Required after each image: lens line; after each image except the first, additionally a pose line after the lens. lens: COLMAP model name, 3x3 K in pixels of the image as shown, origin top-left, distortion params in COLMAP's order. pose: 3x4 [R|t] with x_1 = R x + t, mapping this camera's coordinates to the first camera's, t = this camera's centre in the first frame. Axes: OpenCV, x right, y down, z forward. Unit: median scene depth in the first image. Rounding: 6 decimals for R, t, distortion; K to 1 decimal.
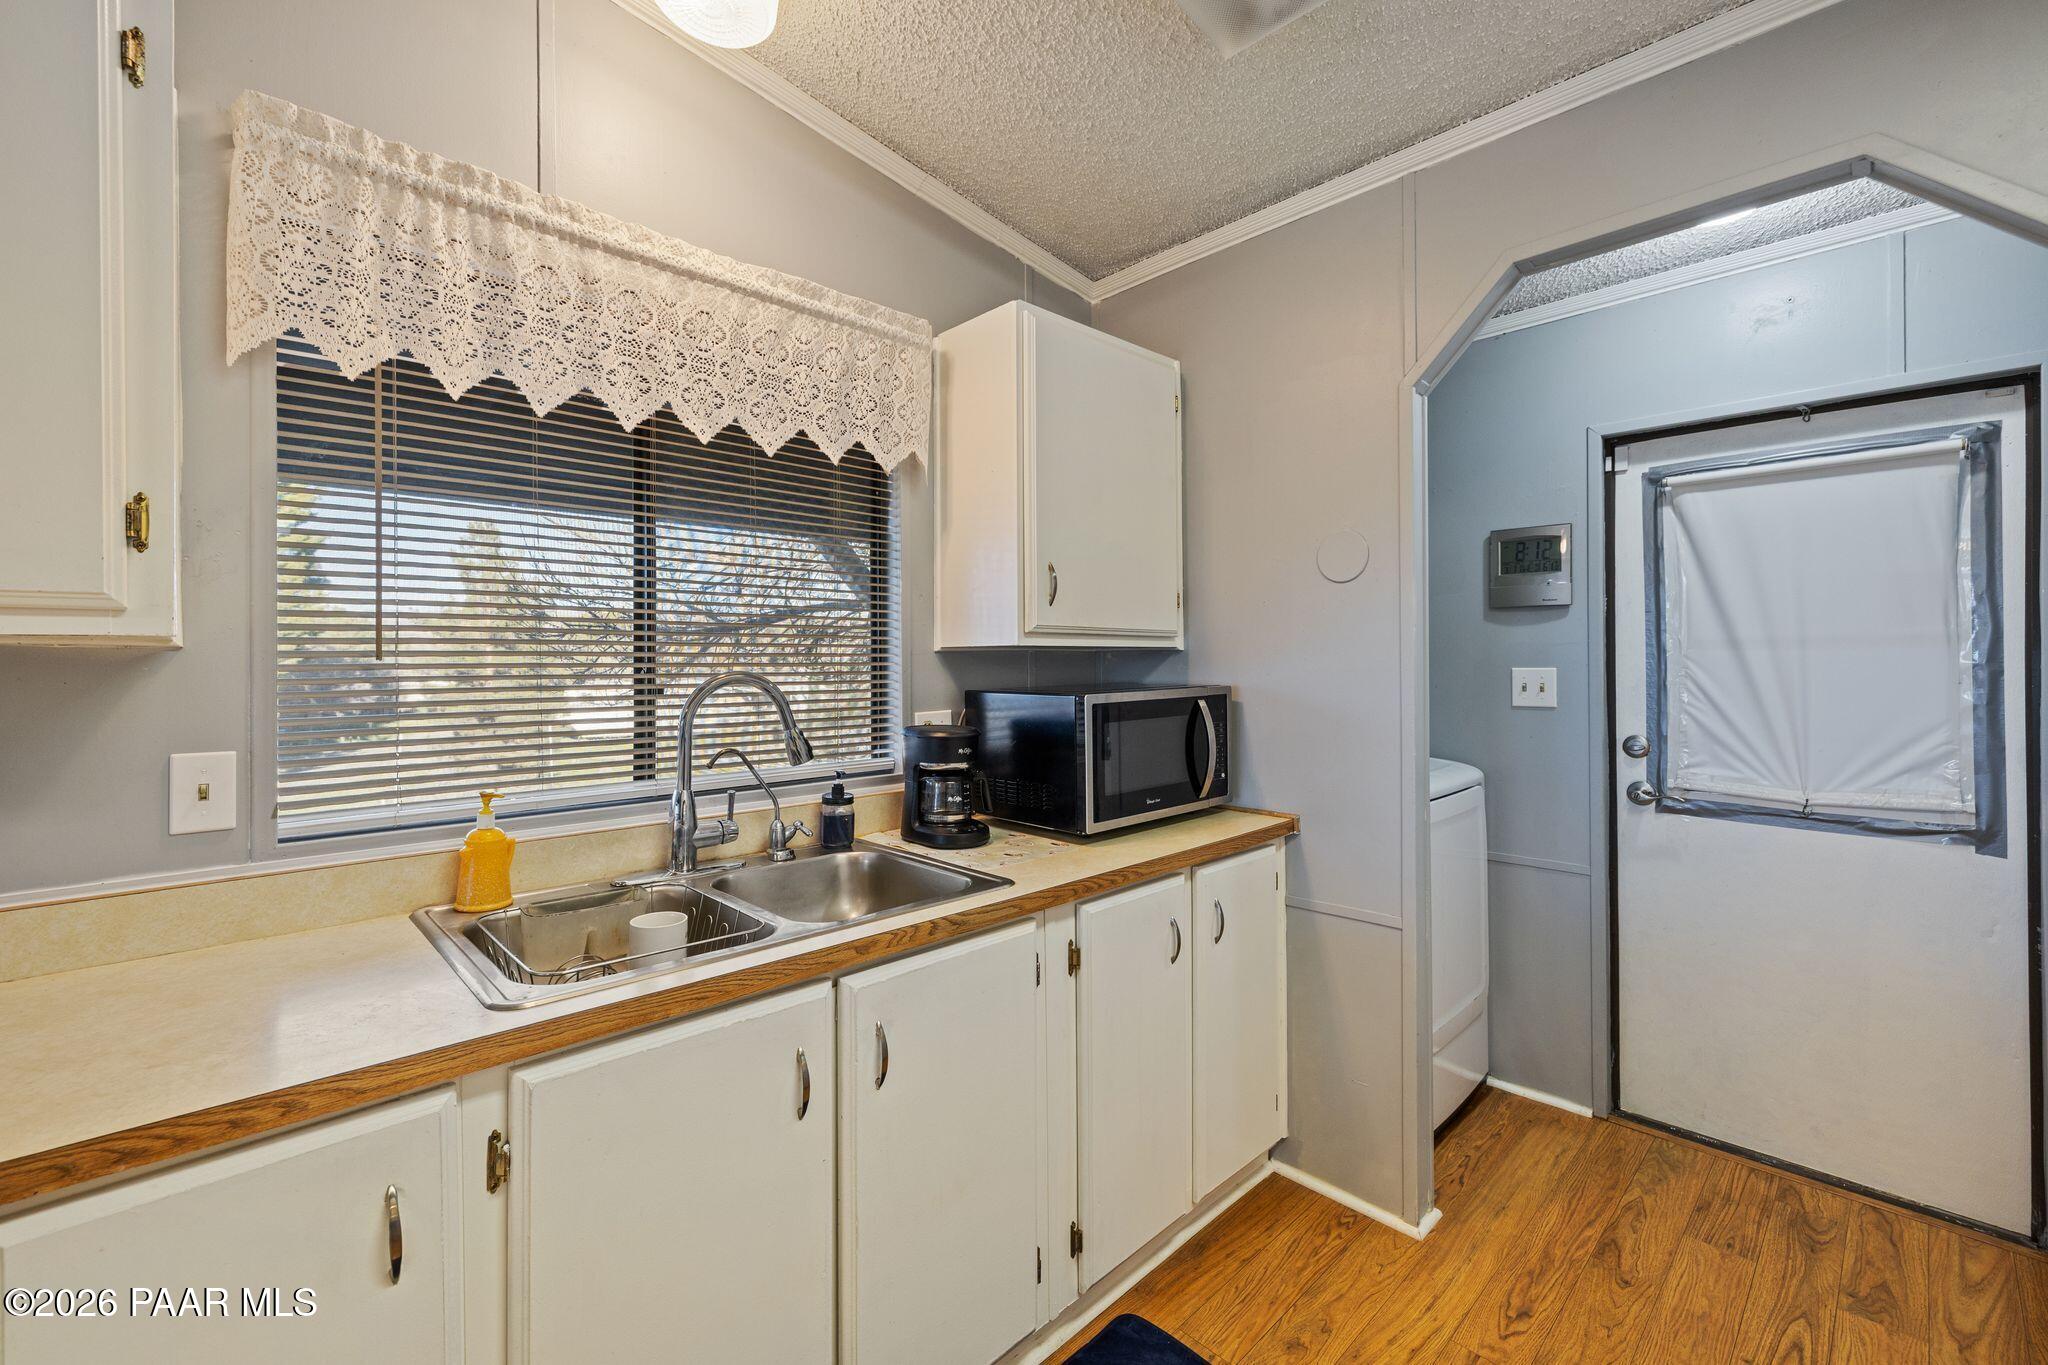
lens RADIAL K [[865.1, 0, 1014.9], [0, 865.1, 663.7], [0, 0, 1]] dist [0.000847, 0.000472]
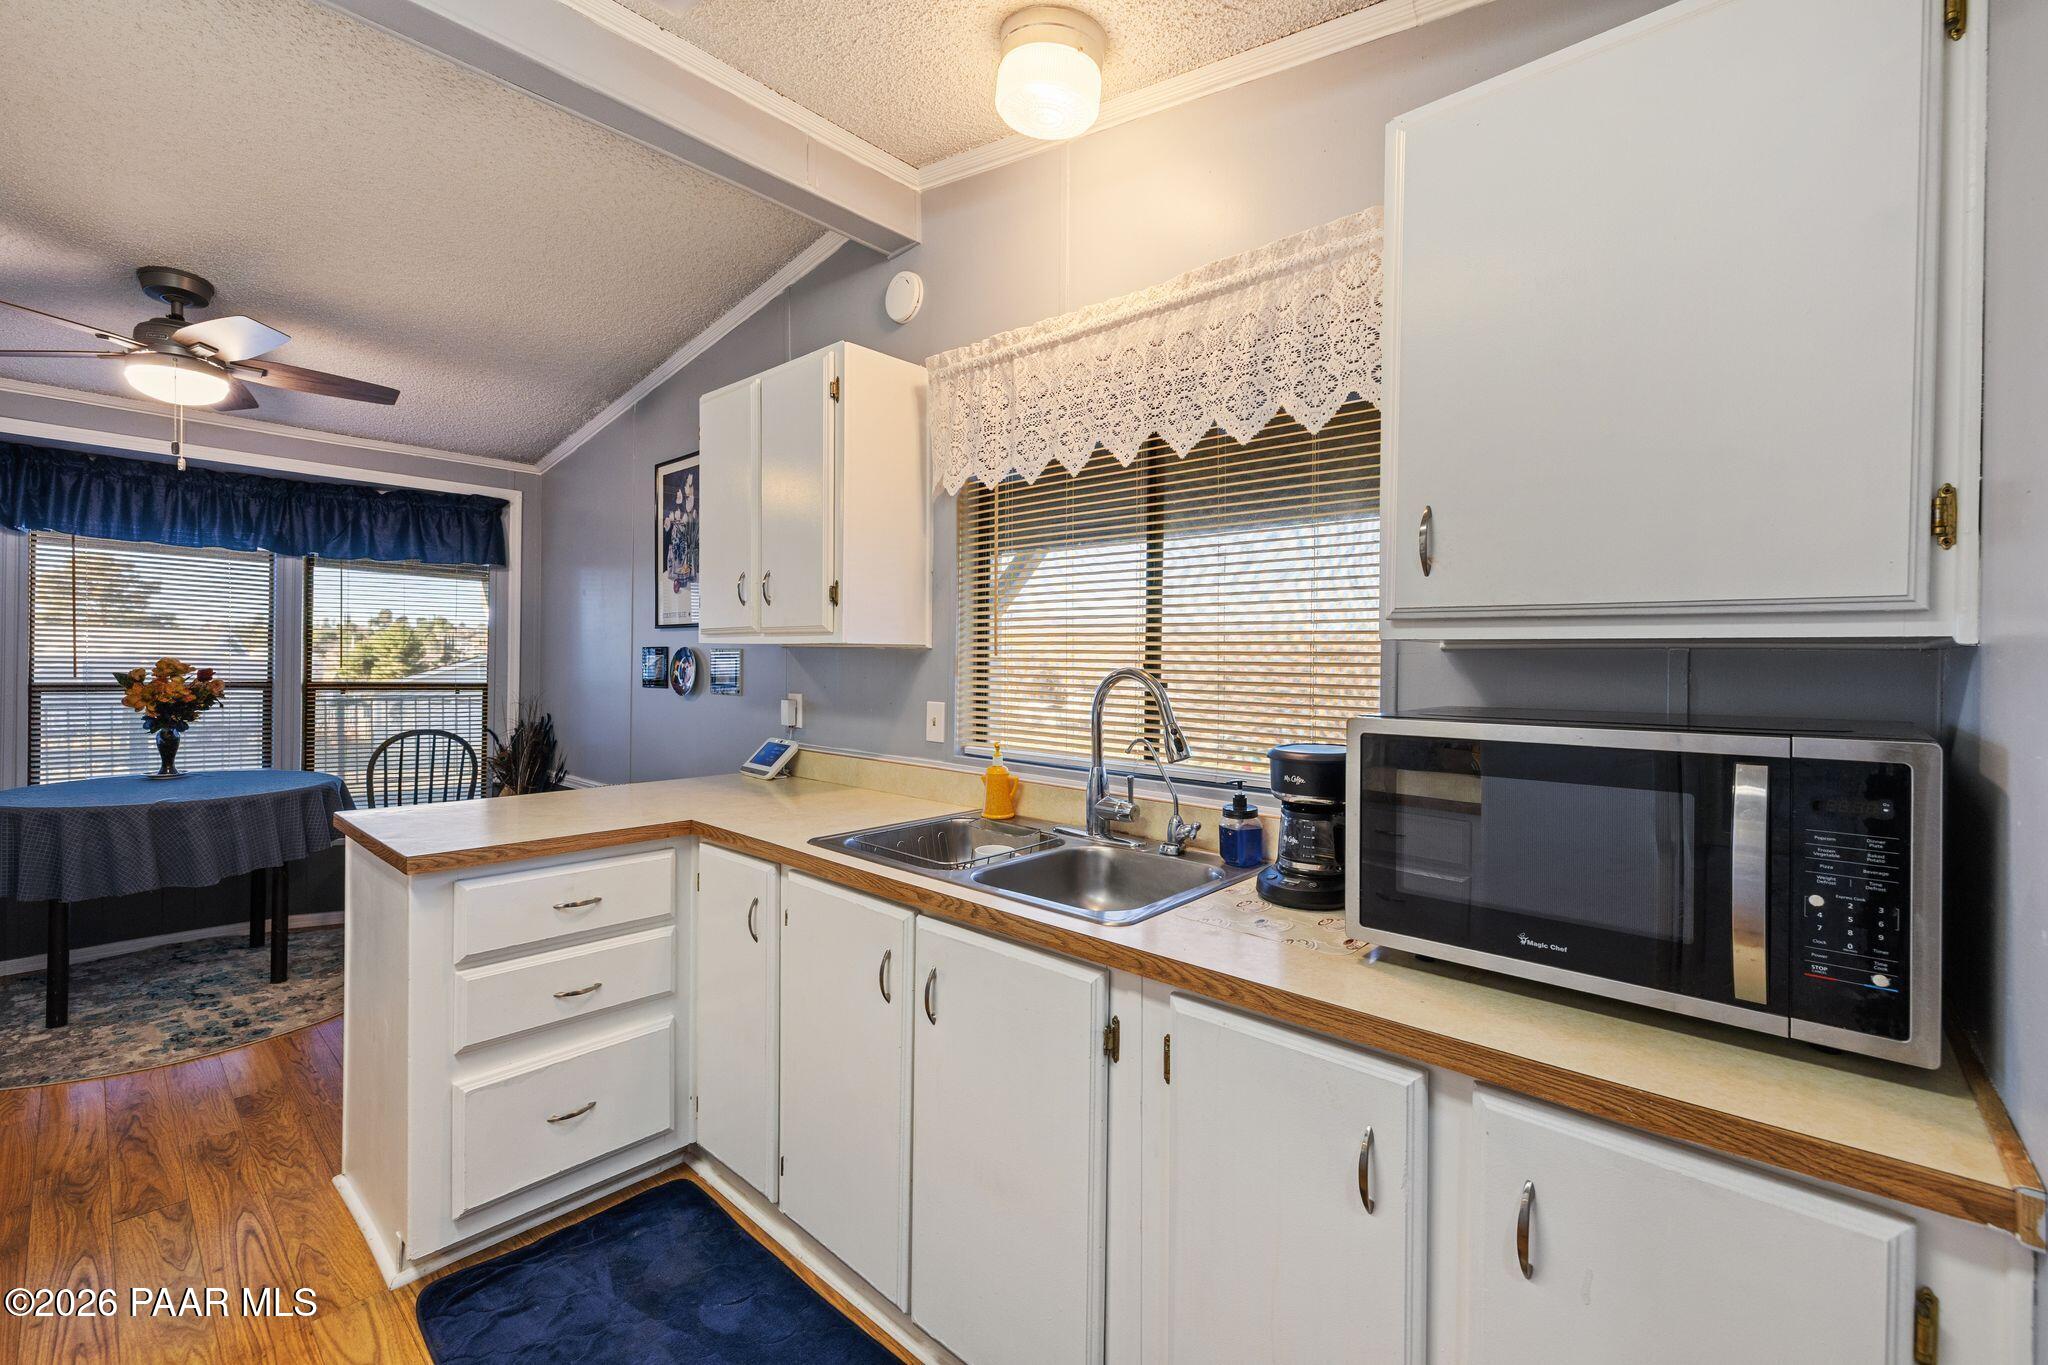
lens RADIAL K [[865.1, 0, 1003.8], [0, 865.1, 666.7], [0, 0, 1]] dist [0.000847, 0.000472]
pose [[0.052634, 0.020605, -0.998401, 0.691203], [-0.011612, 0.999732, 0.020020, -0.011618], [0.998546, 0.010540, 0.052859, 0.701717]]
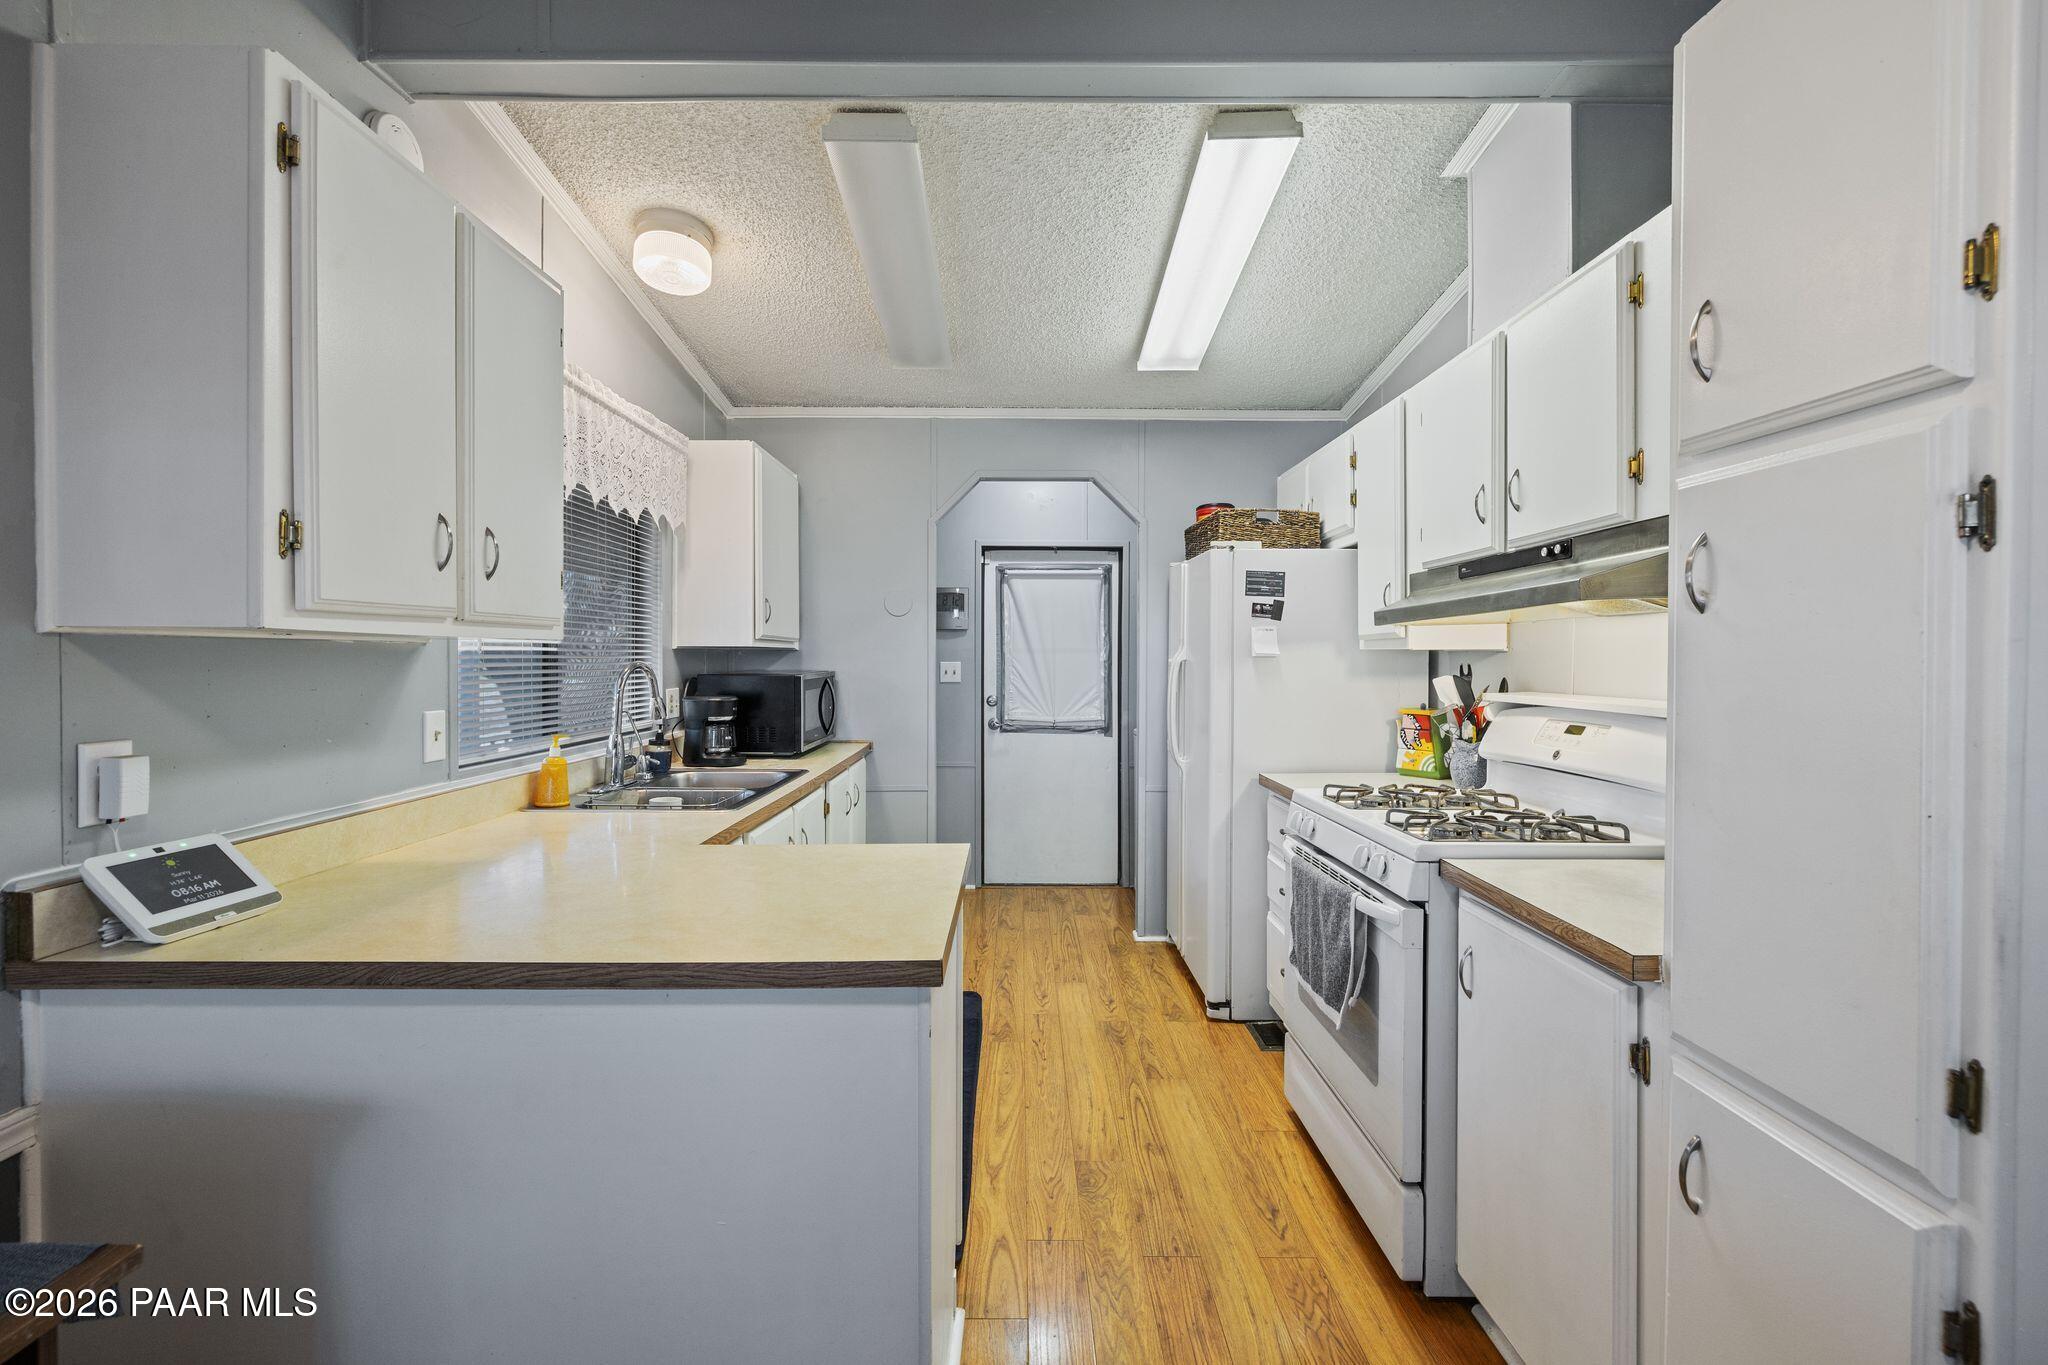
lens RADIAL K [[865.1, 0, 1020.5], [0, 865.1, 663.9], [0, 0, 1]] dist [0.000847, 0.000472]
pose [[0.691877, 0.002700, 0.722011, -0.891490], [-0.006305, 0.999977, 0.002302, 0.005460], [-0.721988, -0.006145, 0.691878, -0.569748]]
